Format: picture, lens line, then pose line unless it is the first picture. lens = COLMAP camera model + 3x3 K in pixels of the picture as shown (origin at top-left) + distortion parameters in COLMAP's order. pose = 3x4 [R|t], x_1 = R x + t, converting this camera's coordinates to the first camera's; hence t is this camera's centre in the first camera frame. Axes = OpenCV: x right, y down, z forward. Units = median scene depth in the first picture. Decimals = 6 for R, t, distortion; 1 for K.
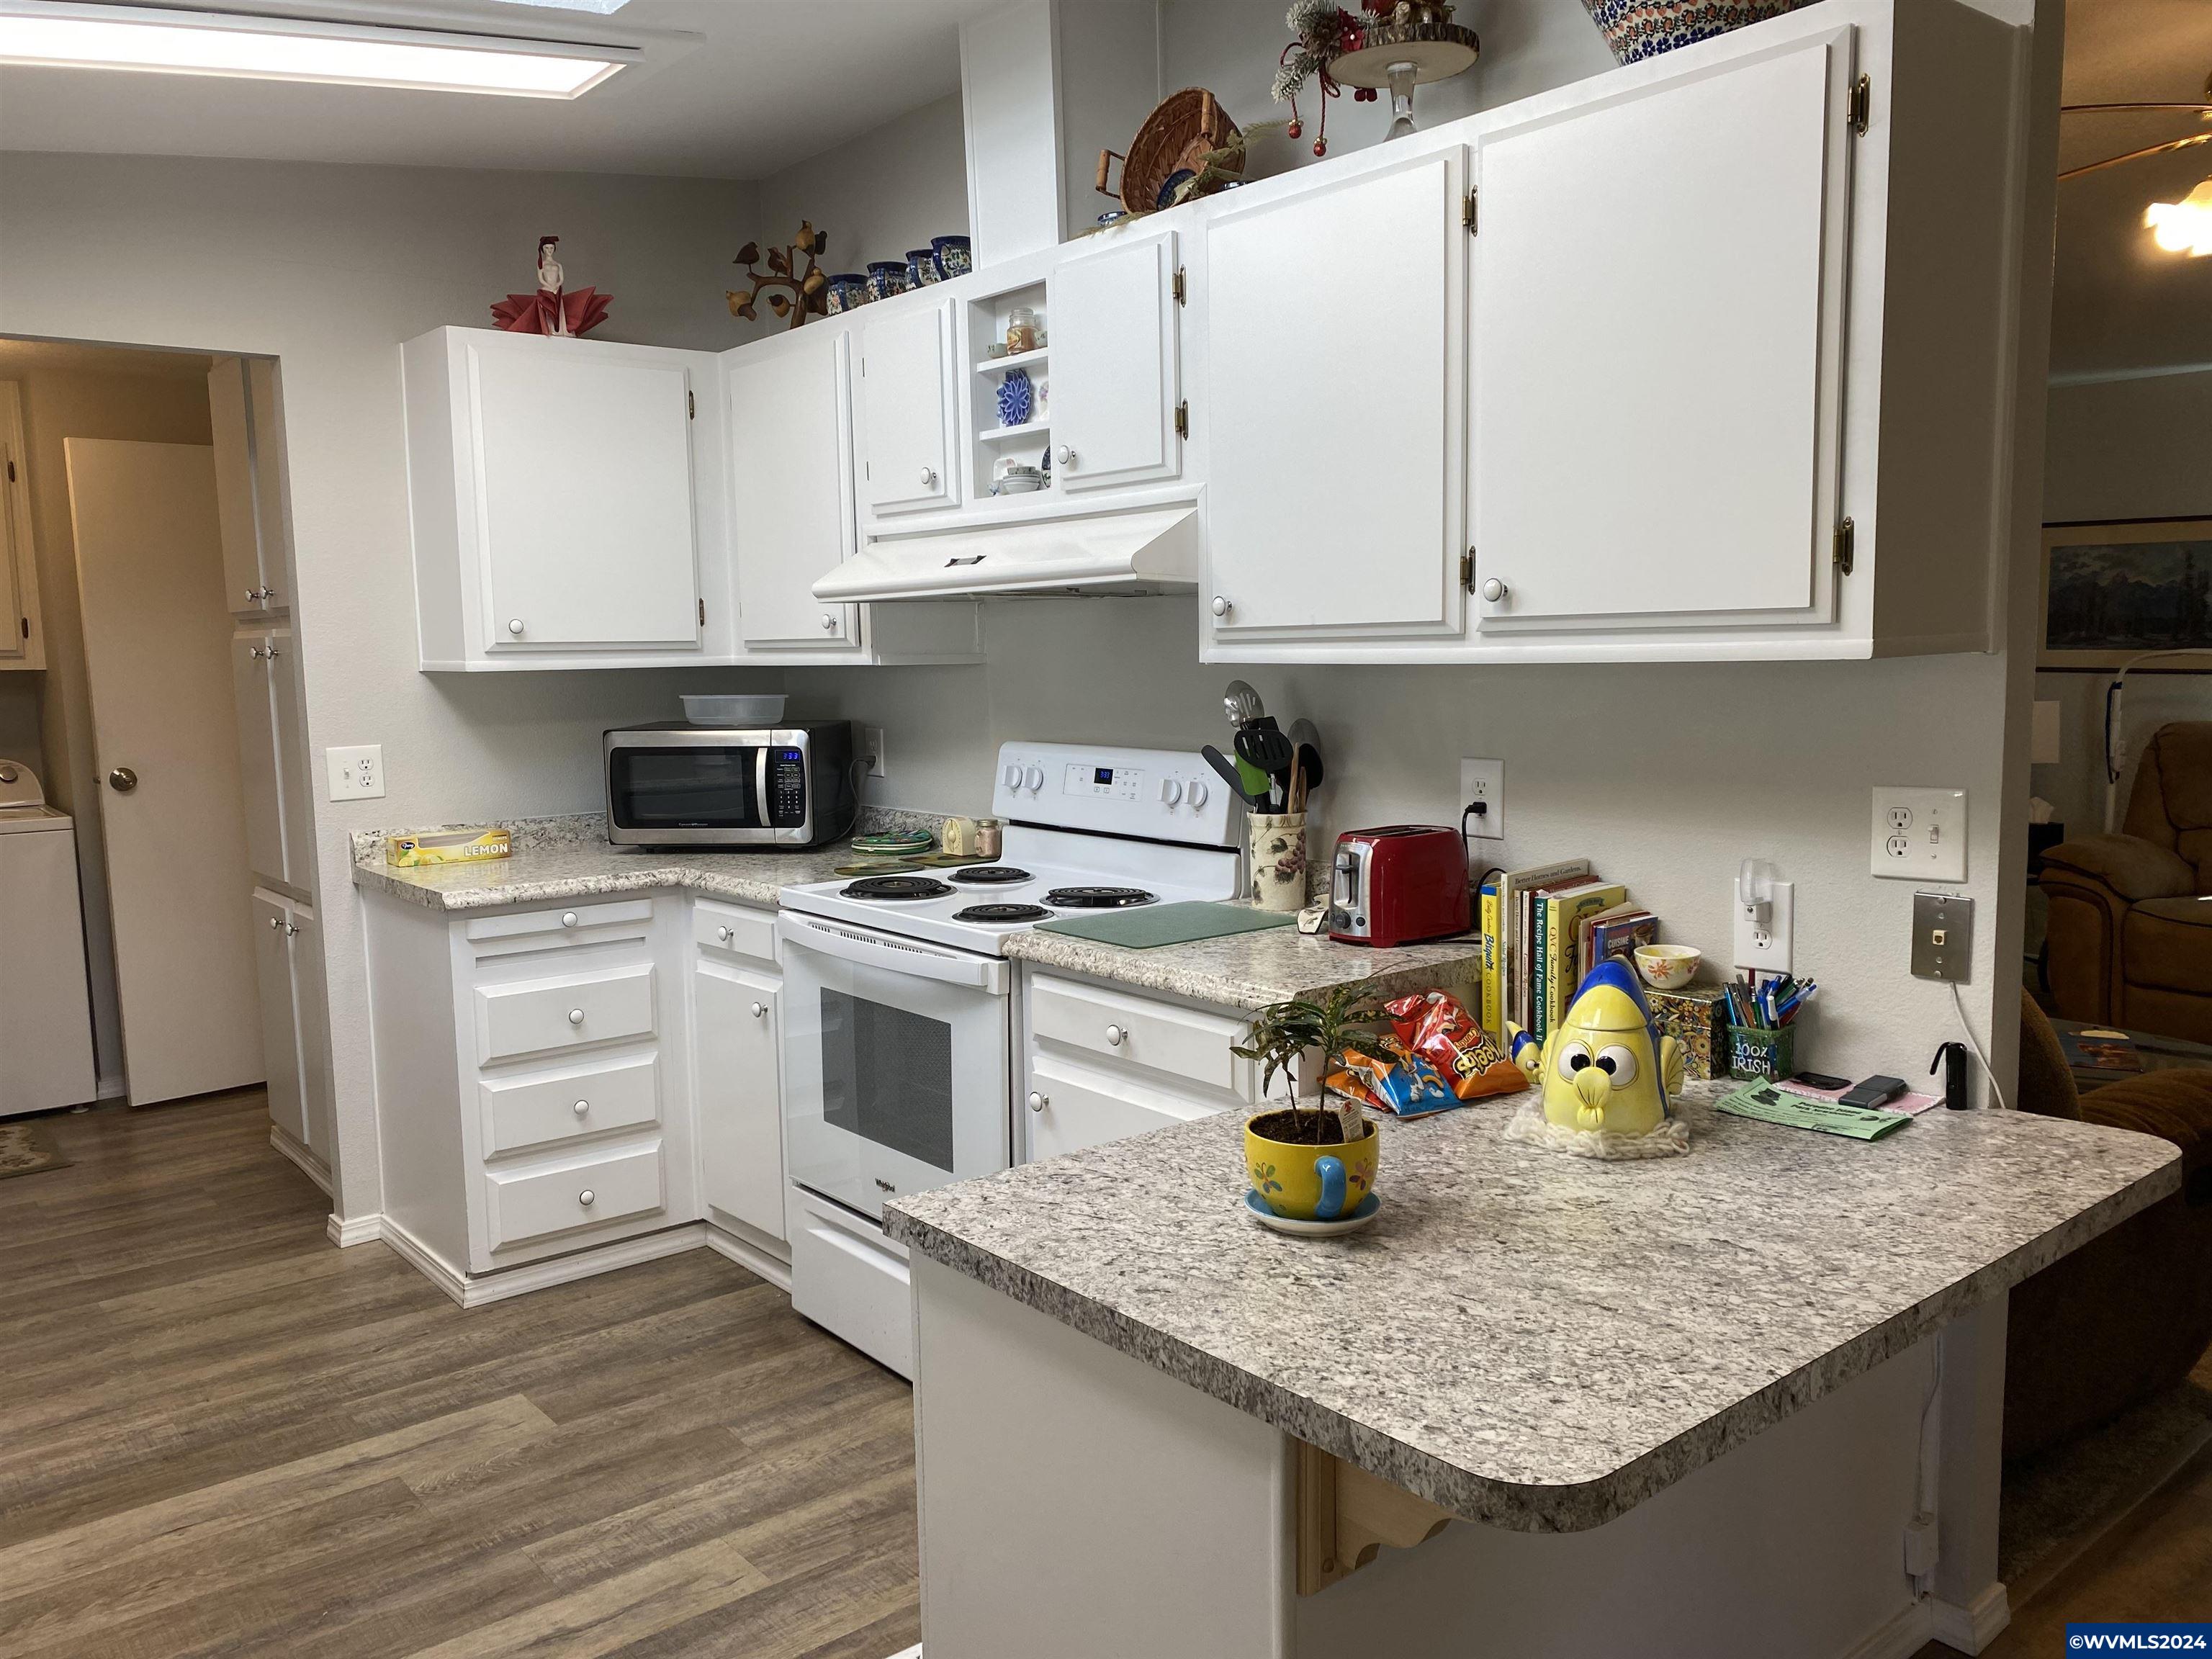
lens RADIAL K [[1683.1, 0, 1107.1], [0, 1683.1, 839.4], [0, 0, 1]] dist [0.025153, -0.012947]
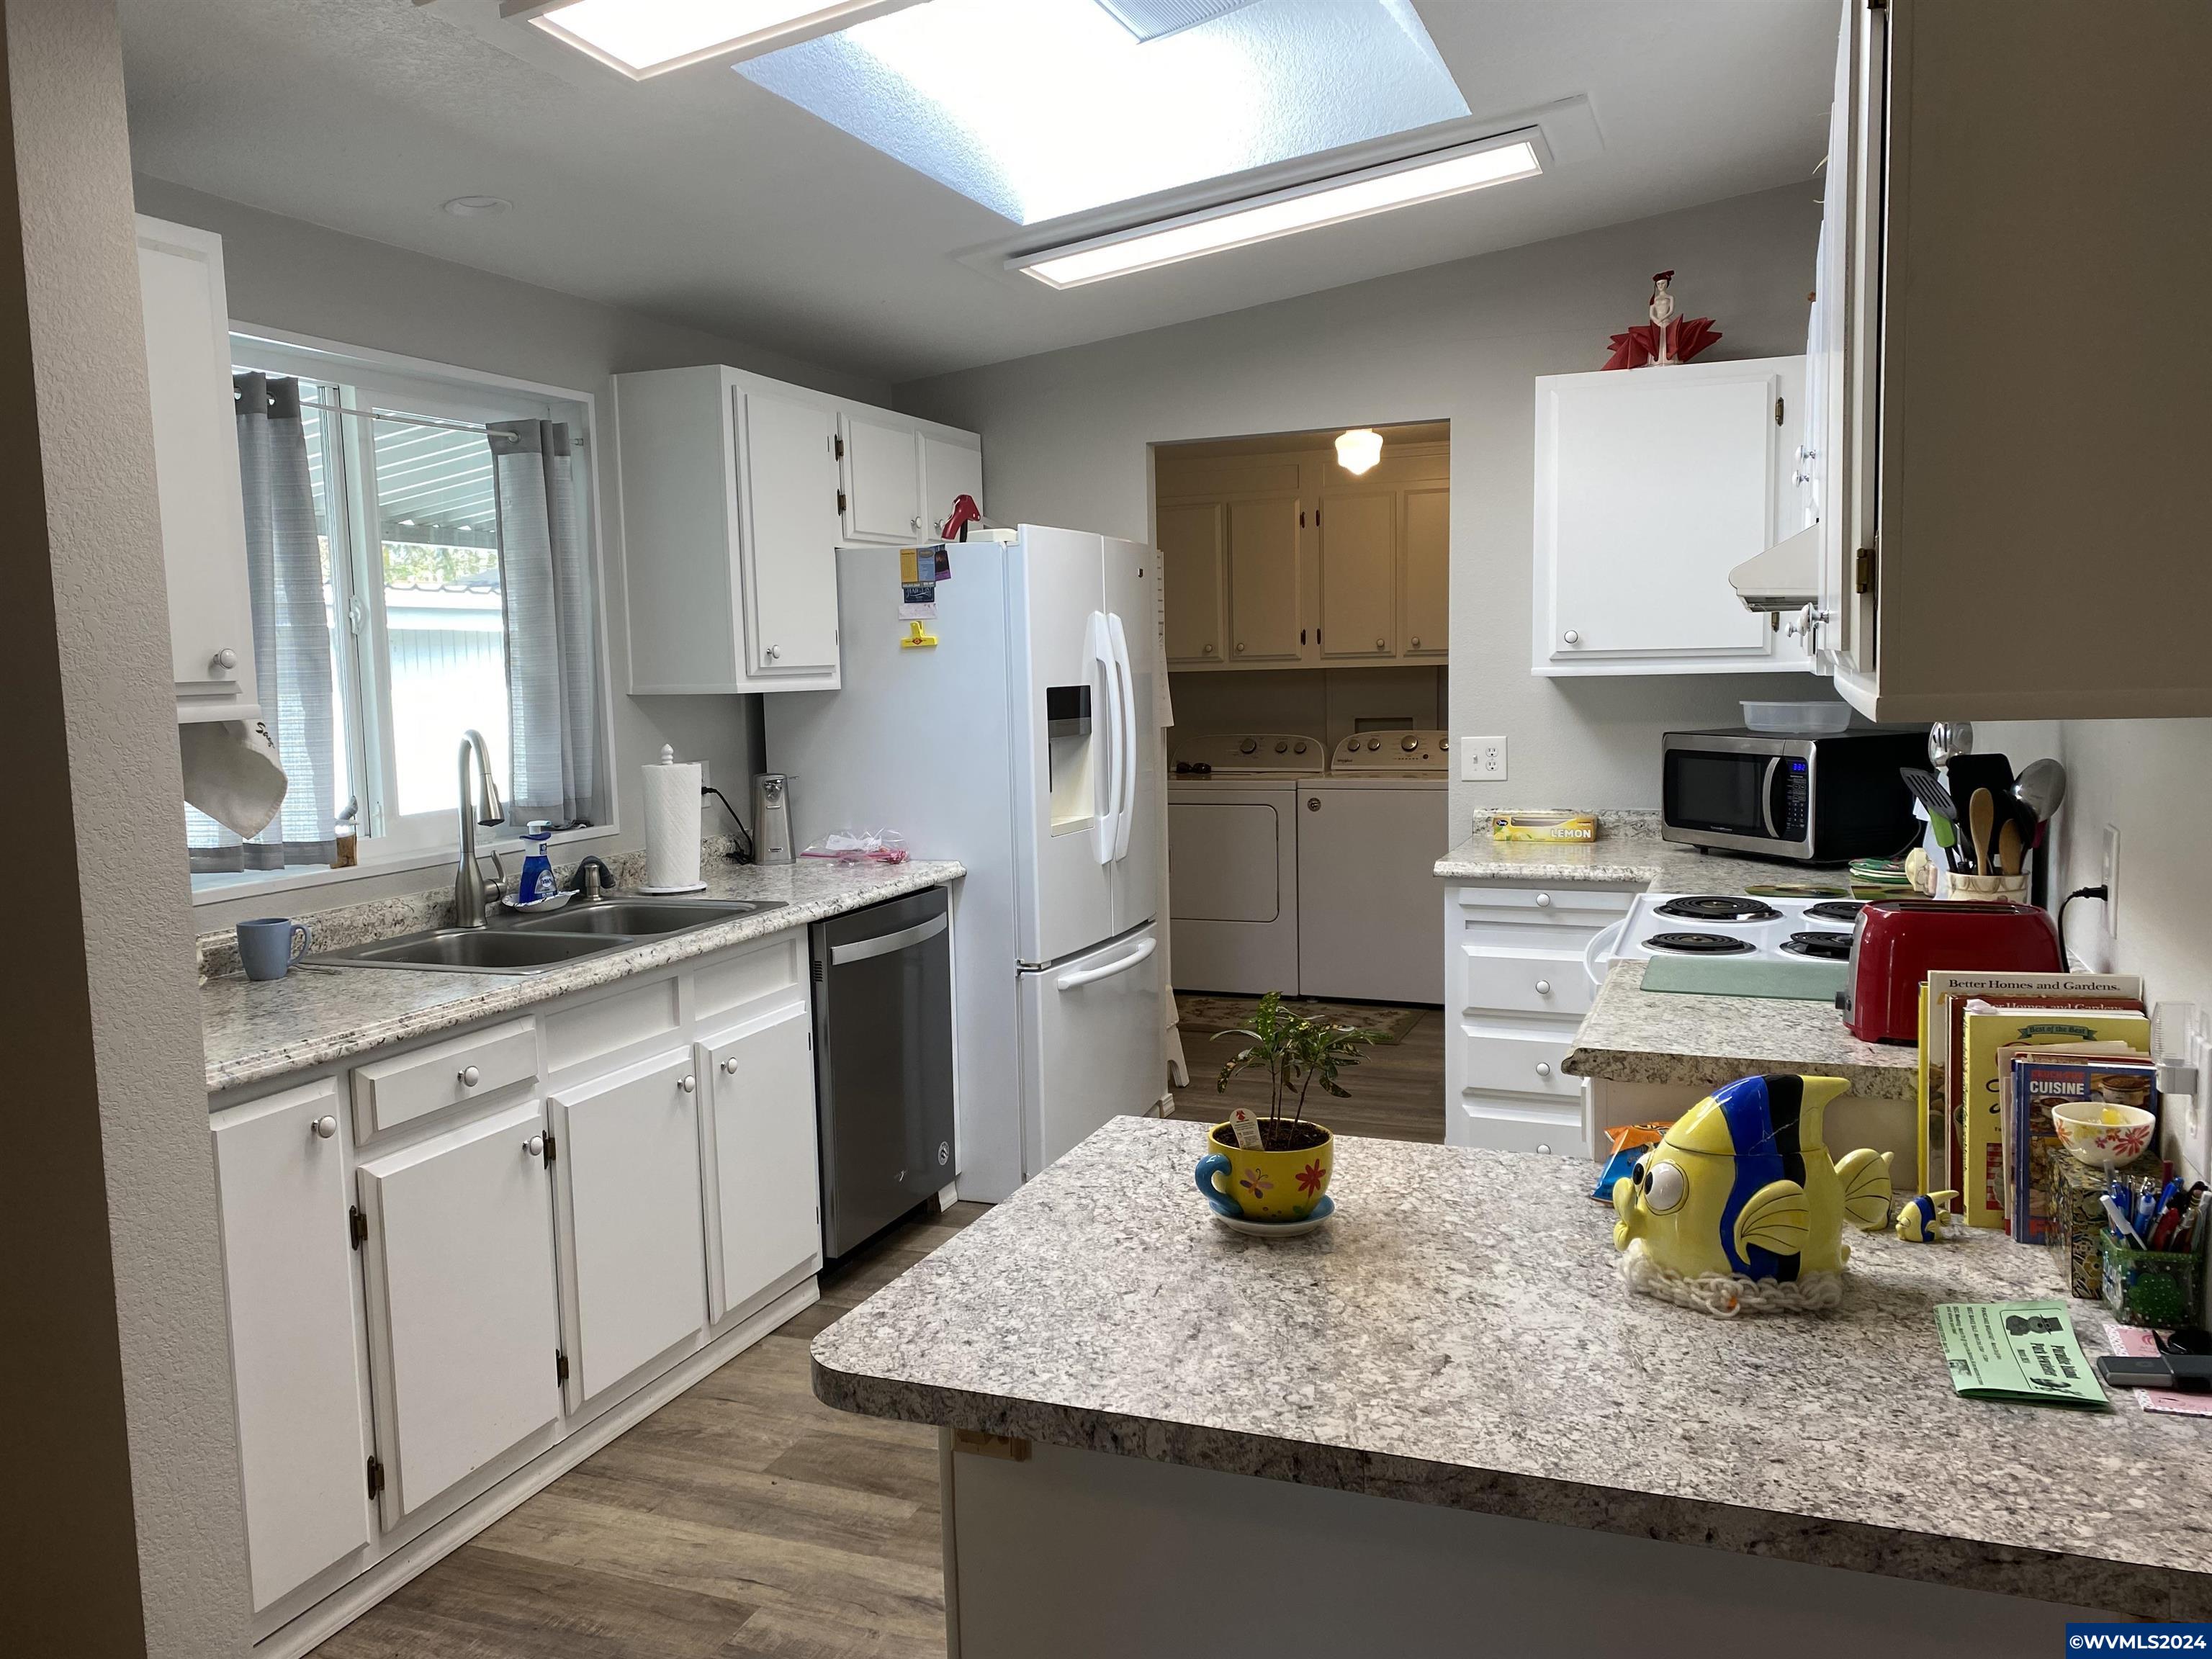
lens RADIAL K [[1683.1, 0, 1094.2], [0, 1683.1, 827.5], [0, 0, 1]] dist [0.025153, -0.012947]
pose [[0.489403, 0.095684, -0.866792, 0.498617], [-0.089904, 0.994202, 0.058987, -0.039229], [0.867411, 0.049060, 0.495168, 0.183492]]
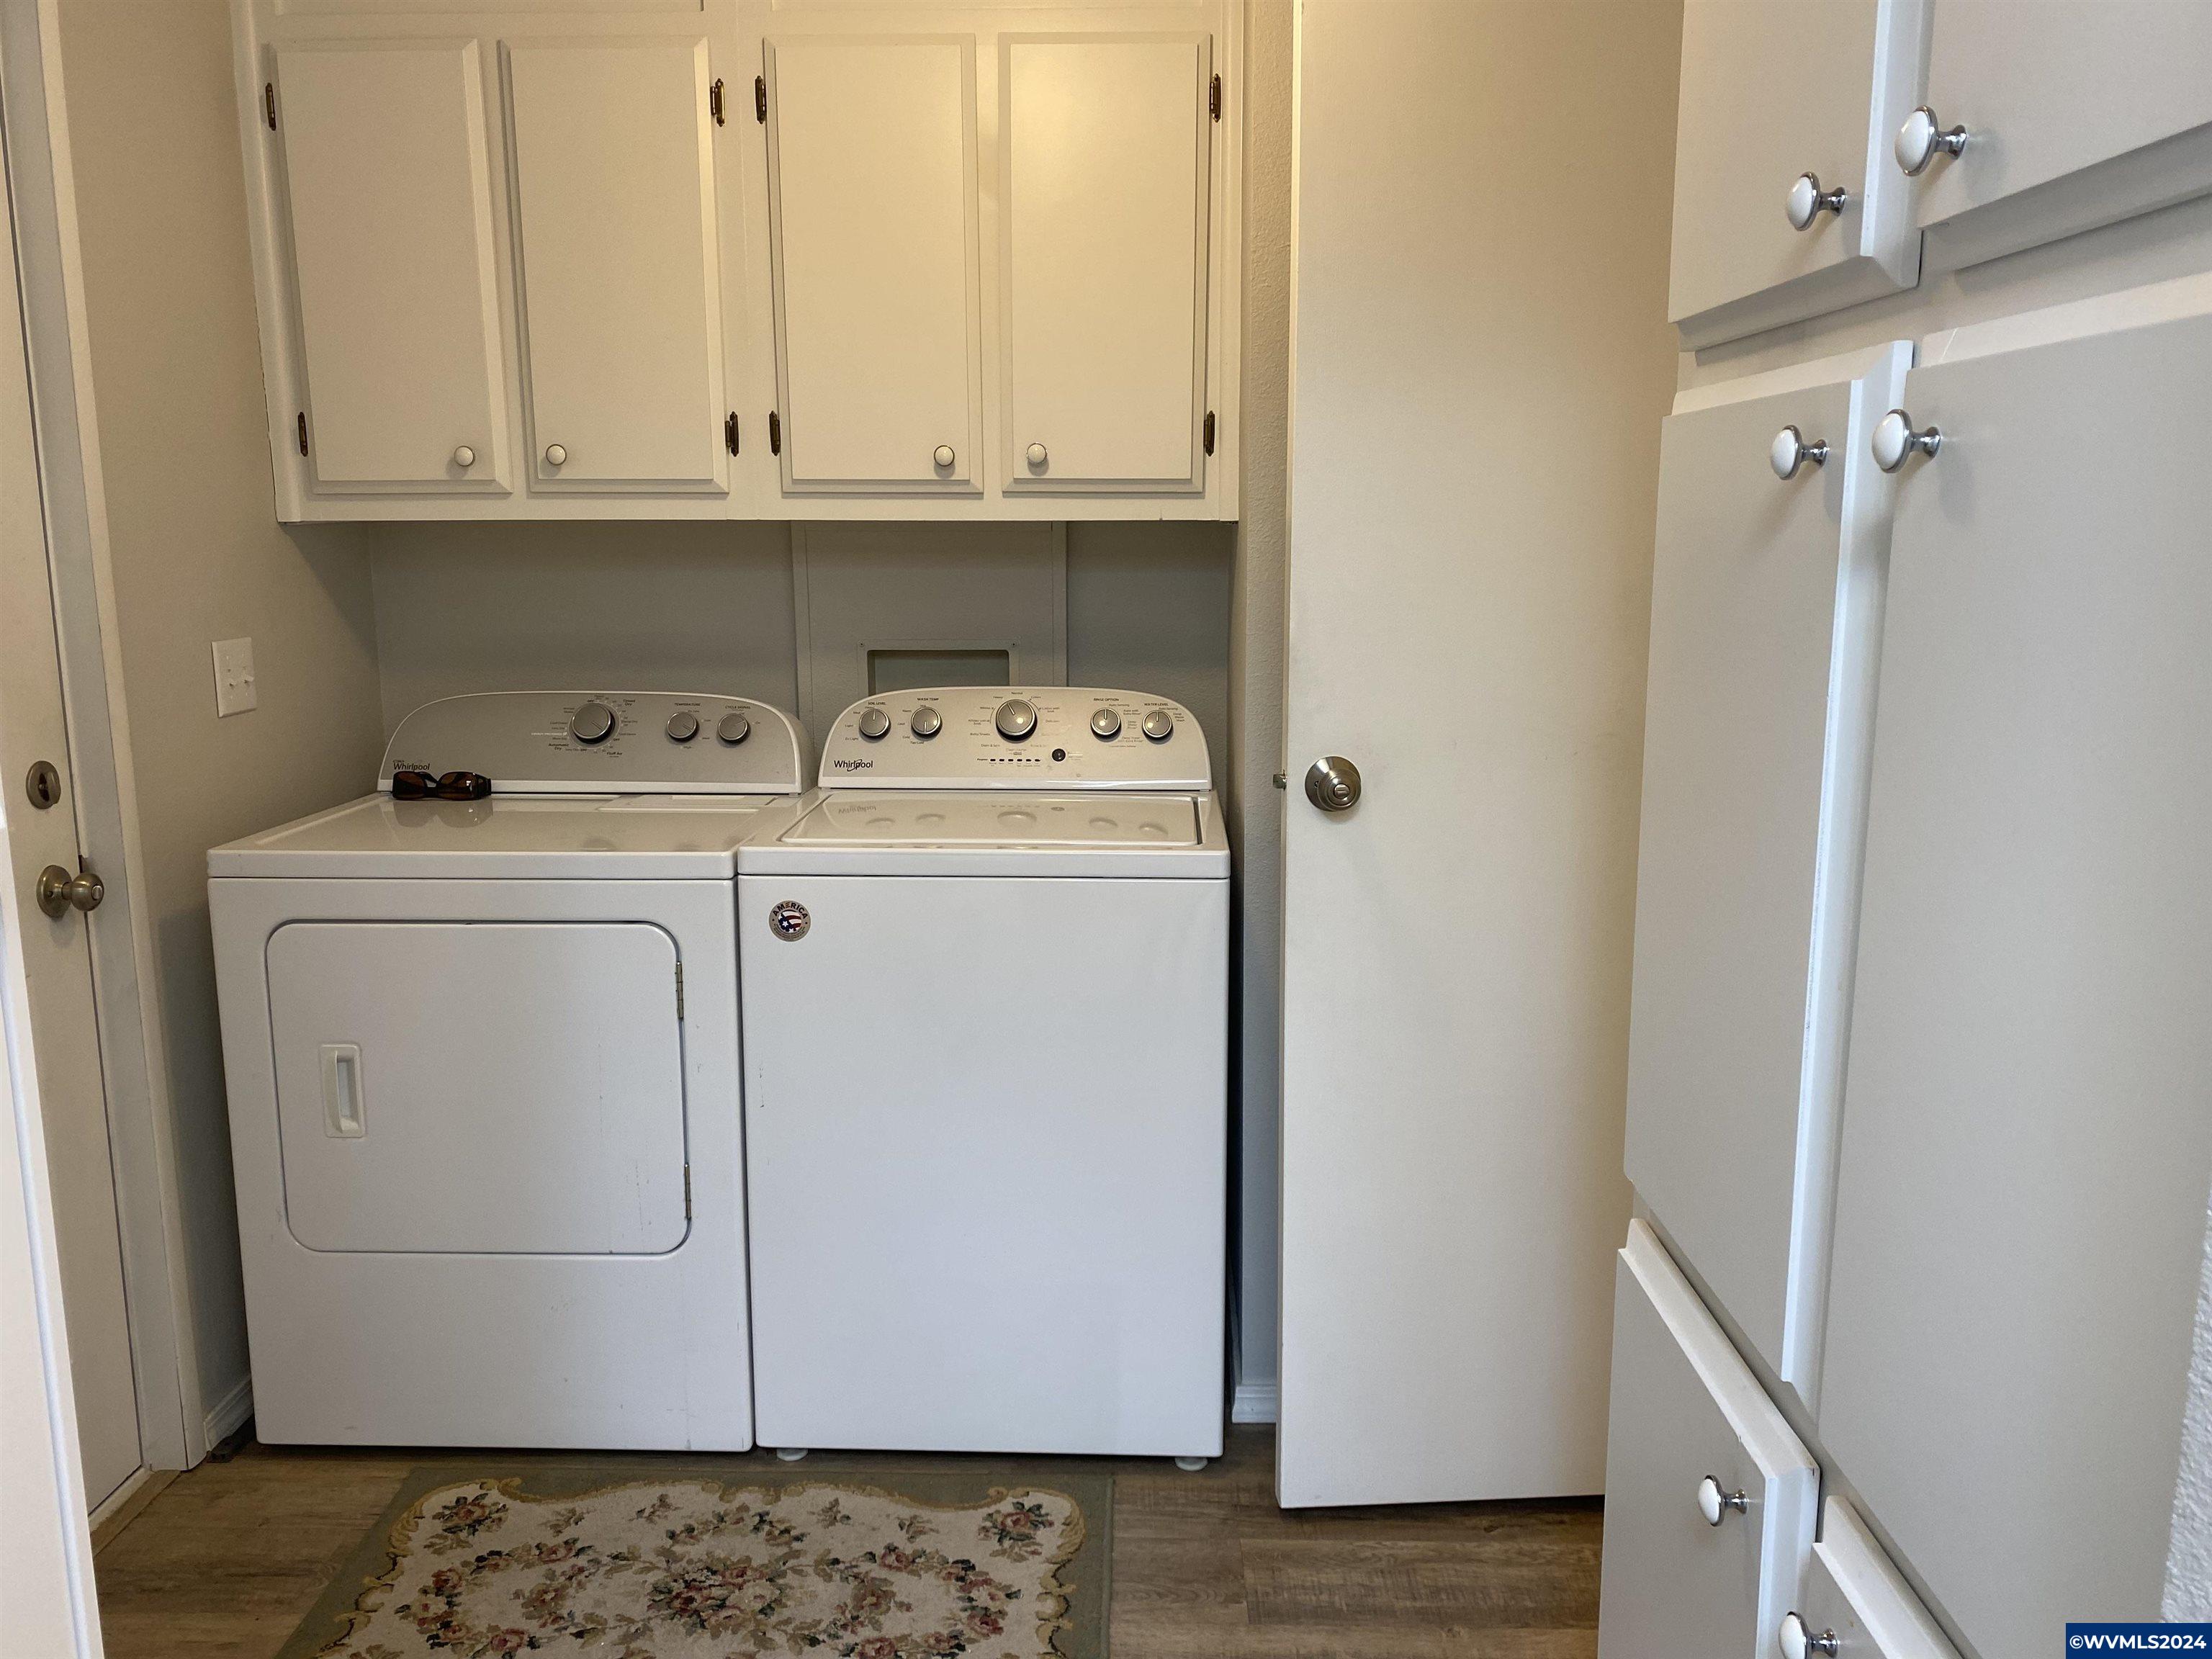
lens RADIAL K [[1683.1, 0, 1117.7], [0, 1683.1, 853.2], [0, 0, 1]] dist [0.025153, -0.012947]
pose [[0.766755, 0.145337, -0.625271, -0.496860], [-0.093063, 0.988910, 0.115740, -0.086766], [0.635158, -0.030554, 0.771778, 0.894714]]
